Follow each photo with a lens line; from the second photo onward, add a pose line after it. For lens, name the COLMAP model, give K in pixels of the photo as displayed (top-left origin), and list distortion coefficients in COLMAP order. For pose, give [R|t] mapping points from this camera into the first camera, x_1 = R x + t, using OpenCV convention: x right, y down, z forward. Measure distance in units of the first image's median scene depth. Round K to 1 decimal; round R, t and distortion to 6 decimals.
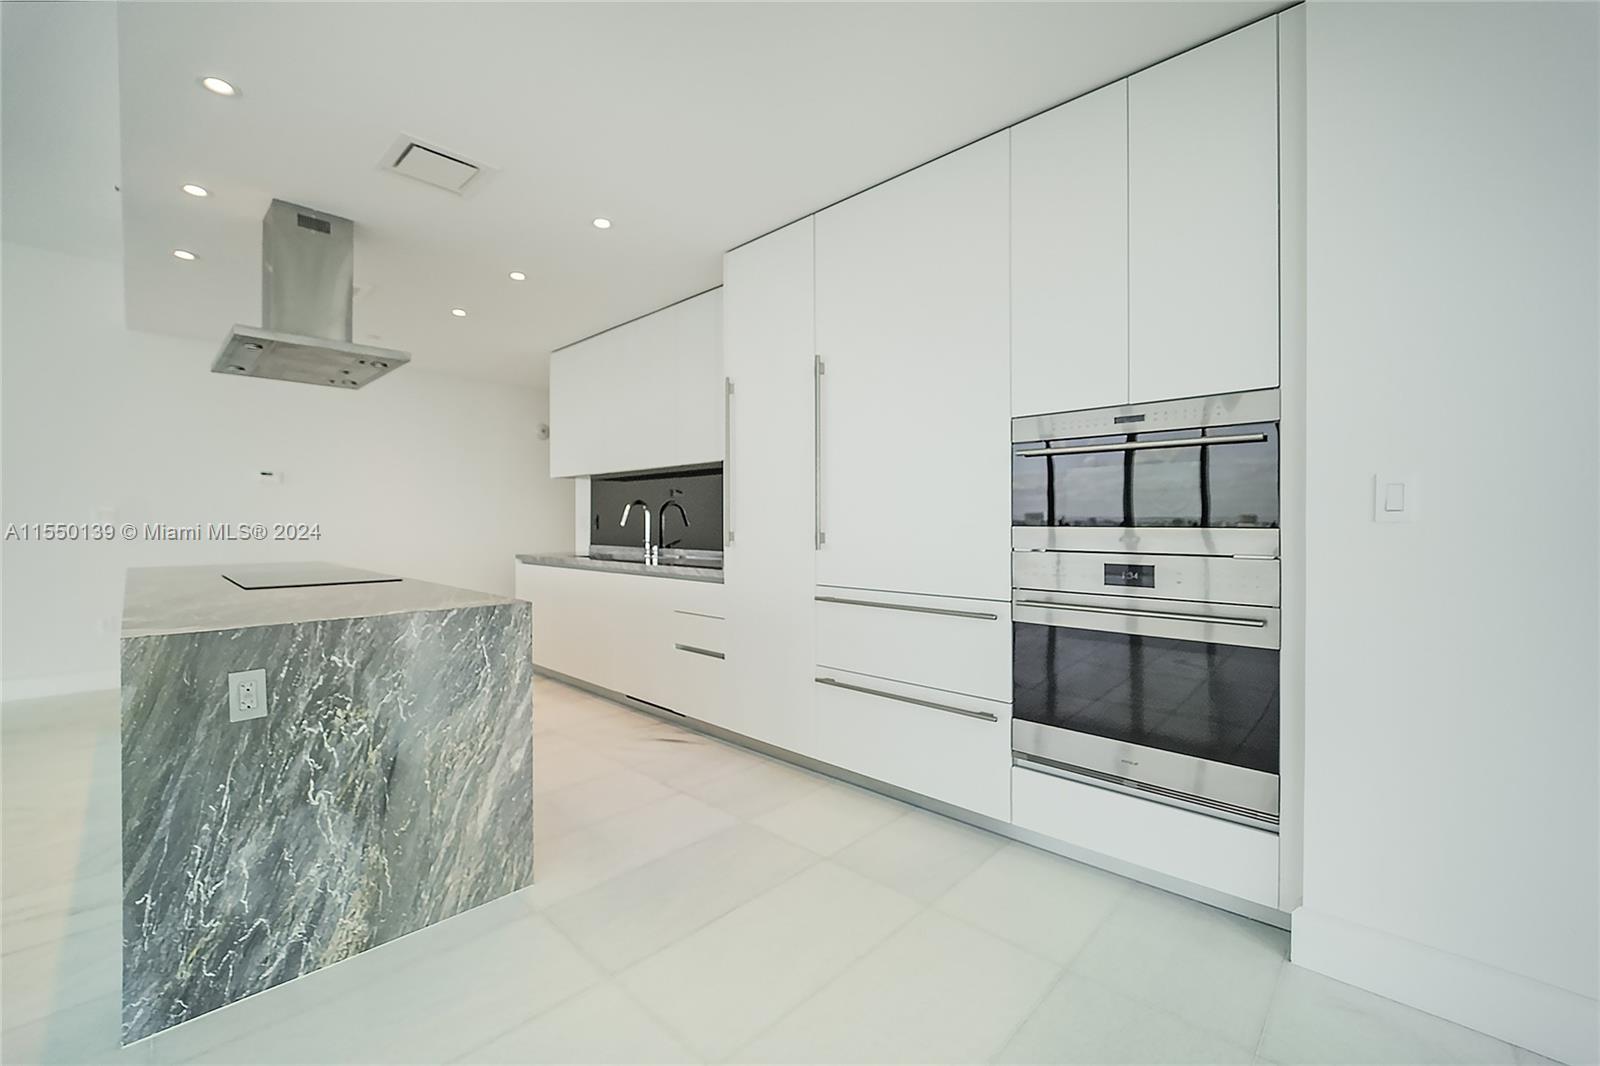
lens RADIAL K [[659.4, 0, 800.4], [0, 659.4, 530.3], [0, 0, 1]] dist [-0.017096, 0.001474]
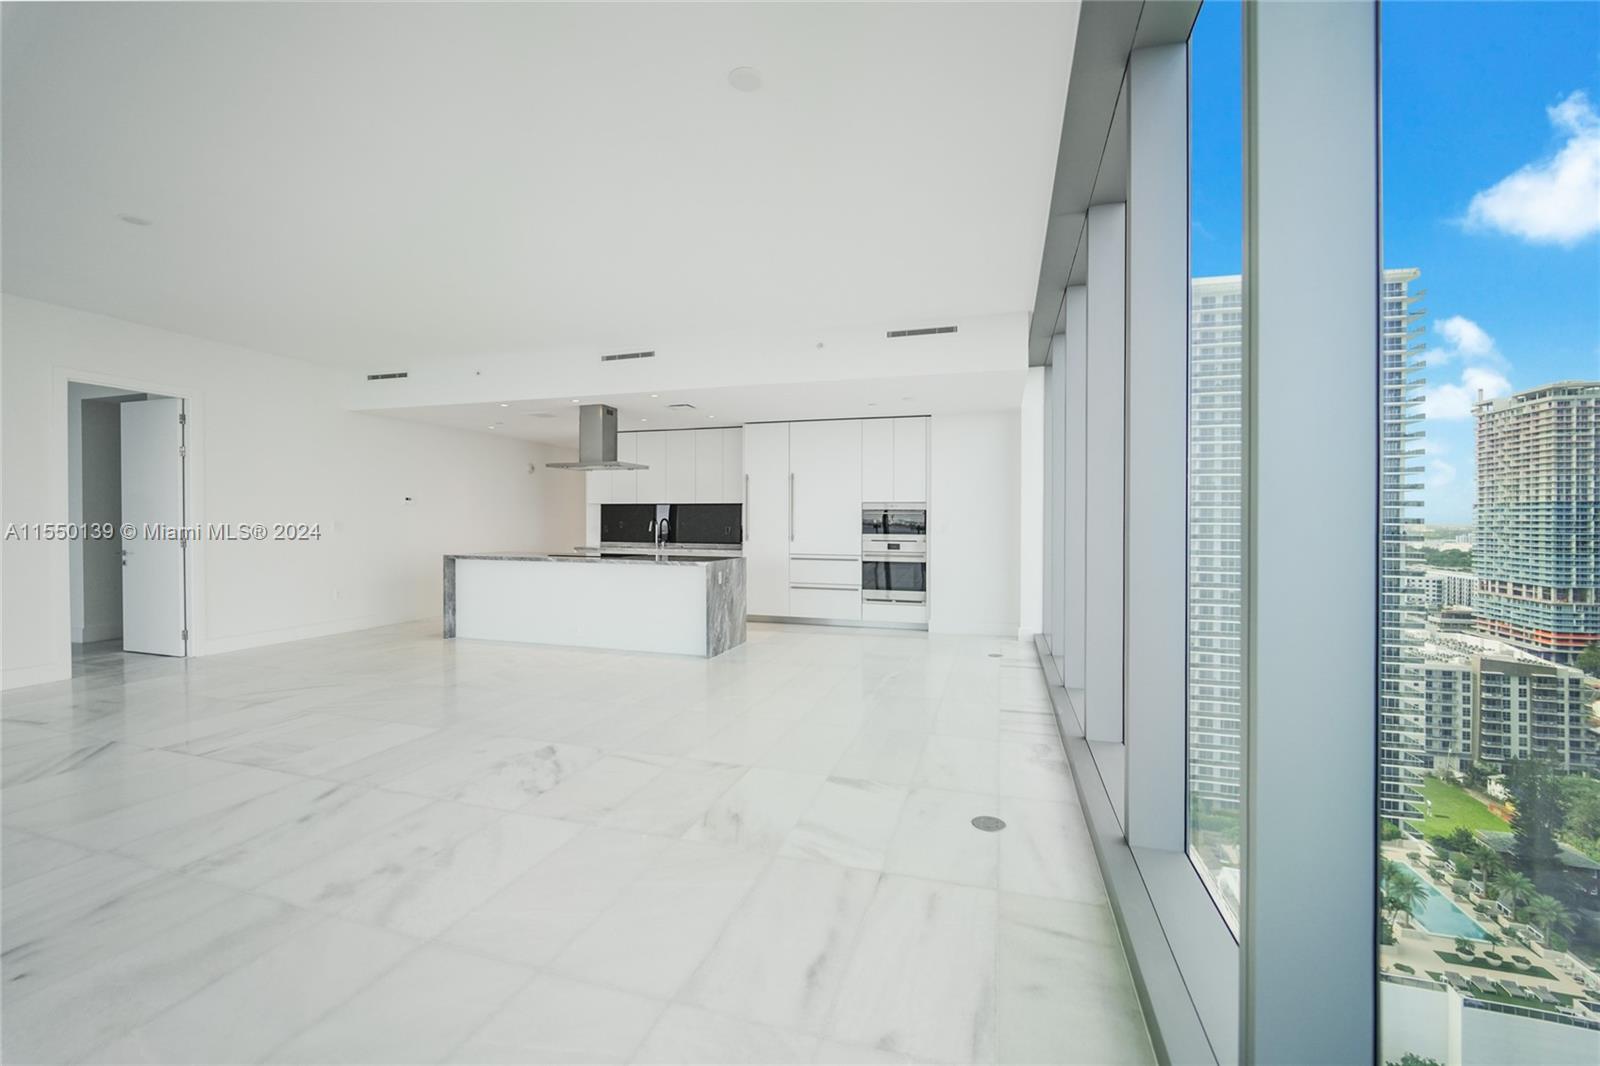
lens RADIAL K [[659.4, 0, 793.1], [0, 659.4, 533.9], [0, 0, 1]] dist [-0.017096, 0.001474]
pose [[0.891936, -0.004022, 0.452144, -1.614587], [-0.001656, 0.999925, 0.012161, -0.047987], [-0.452159, -0.011596, 0.891862, -1.984274]]
